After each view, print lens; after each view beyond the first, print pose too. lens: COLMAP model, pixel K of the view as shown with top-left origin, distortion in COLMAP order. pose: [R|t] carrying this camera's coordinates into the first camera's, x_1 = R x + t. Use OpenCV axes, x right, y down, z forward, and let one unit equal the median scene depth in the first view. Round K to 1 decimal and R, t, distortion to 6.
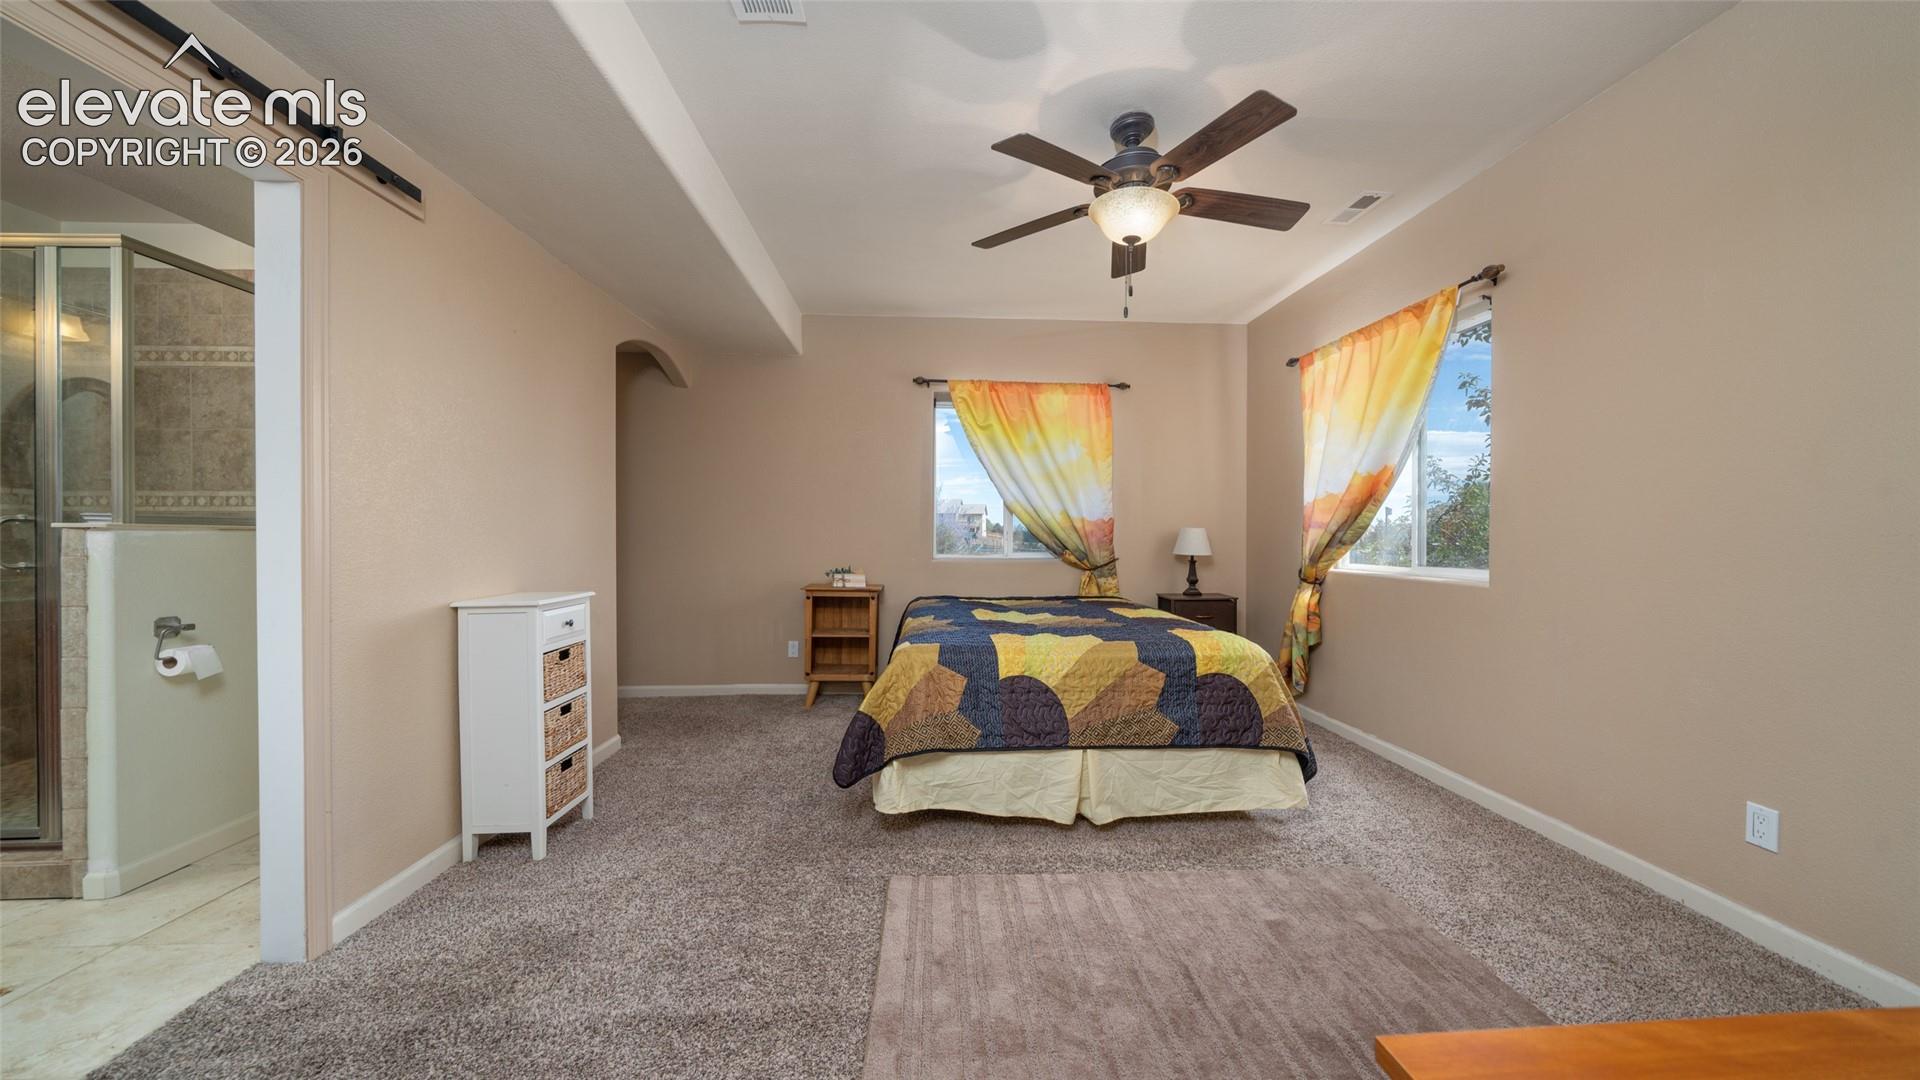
lens RADIAL K [[660.3, 0, 961.1], [0, 660.3, 532.9], [0, 0, 1]] dist [-0.005956, -0.000118]
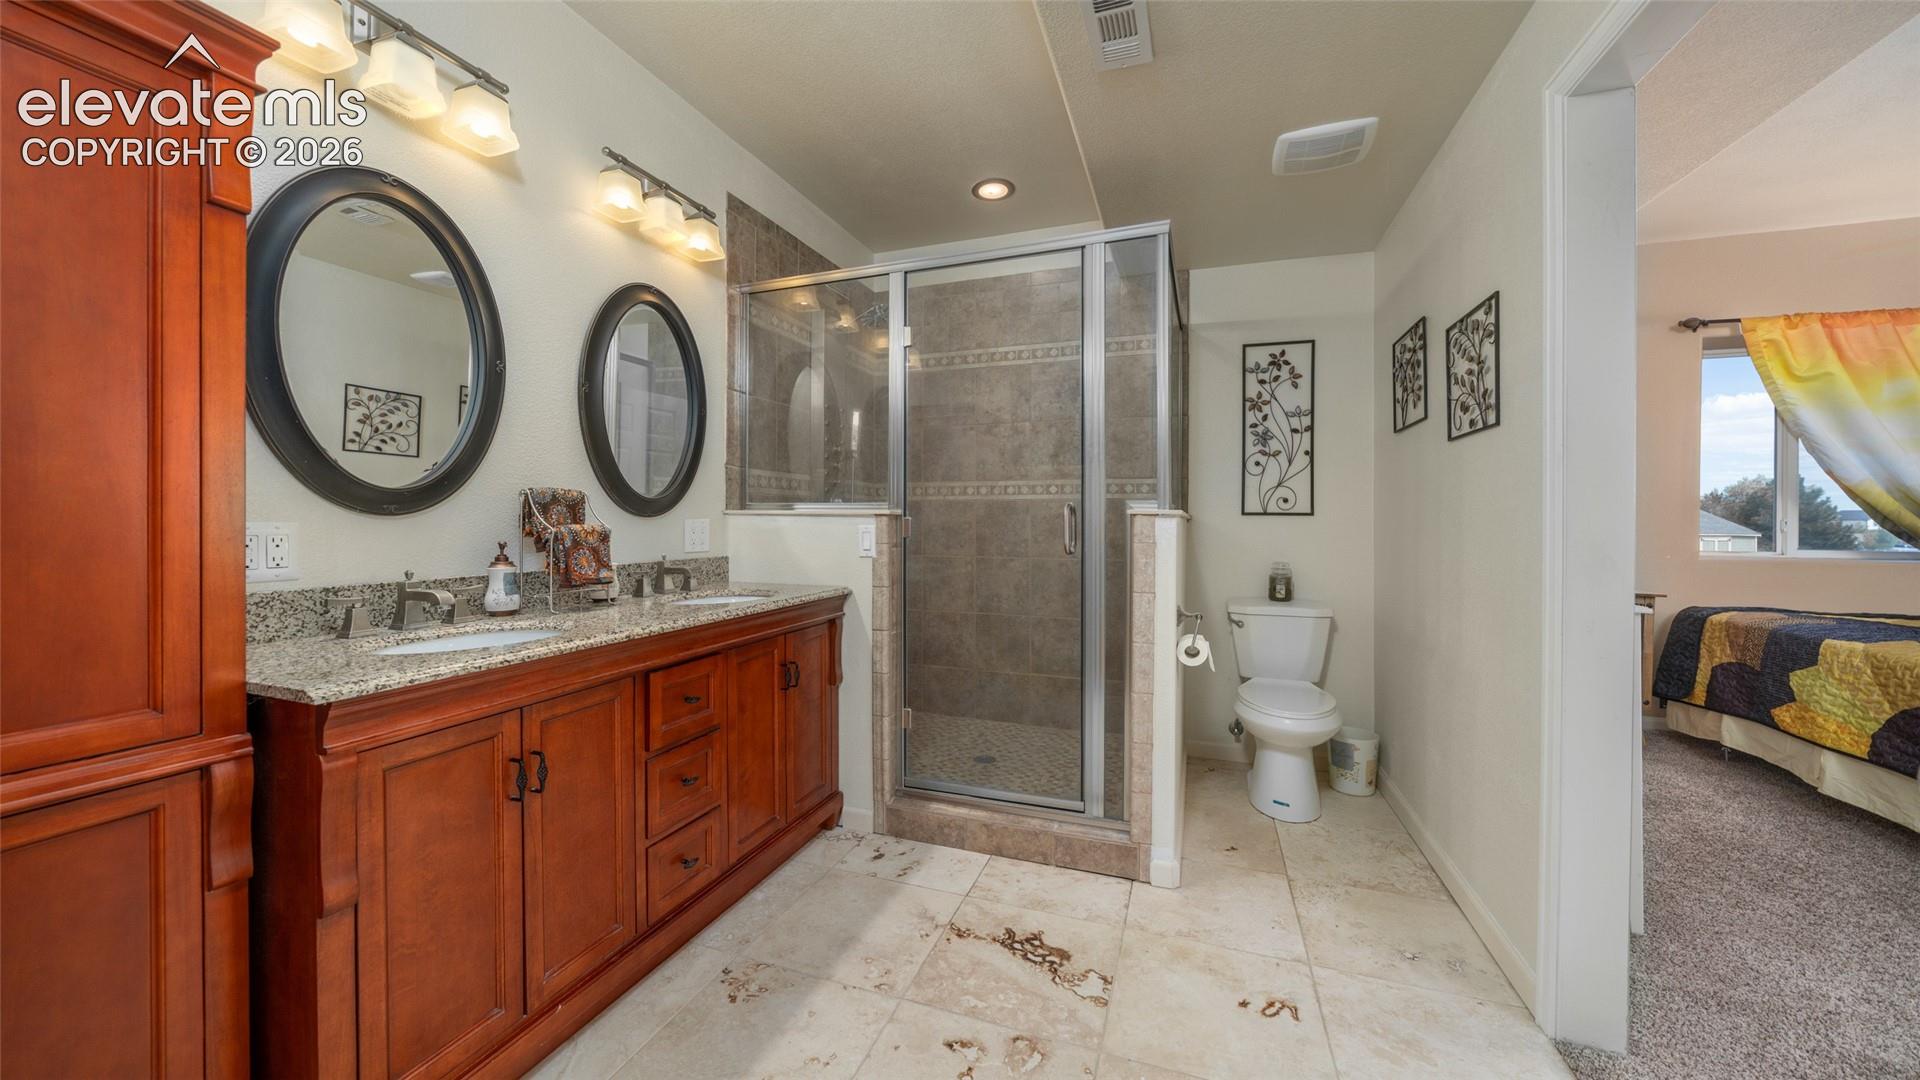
lens RADIAL K [[660.3, 0, 950.8], [0, 660.3, 521.0], [0, 0, 1]] dist [-0.005956, -0.000118]
pose [[0.917849, 0.007549, -0.396859, -0.772029], [-0.007644, 0.999970, 0.001342, 0.001669], [0.396857, 0.001802, 0.917879, -0.035193]]
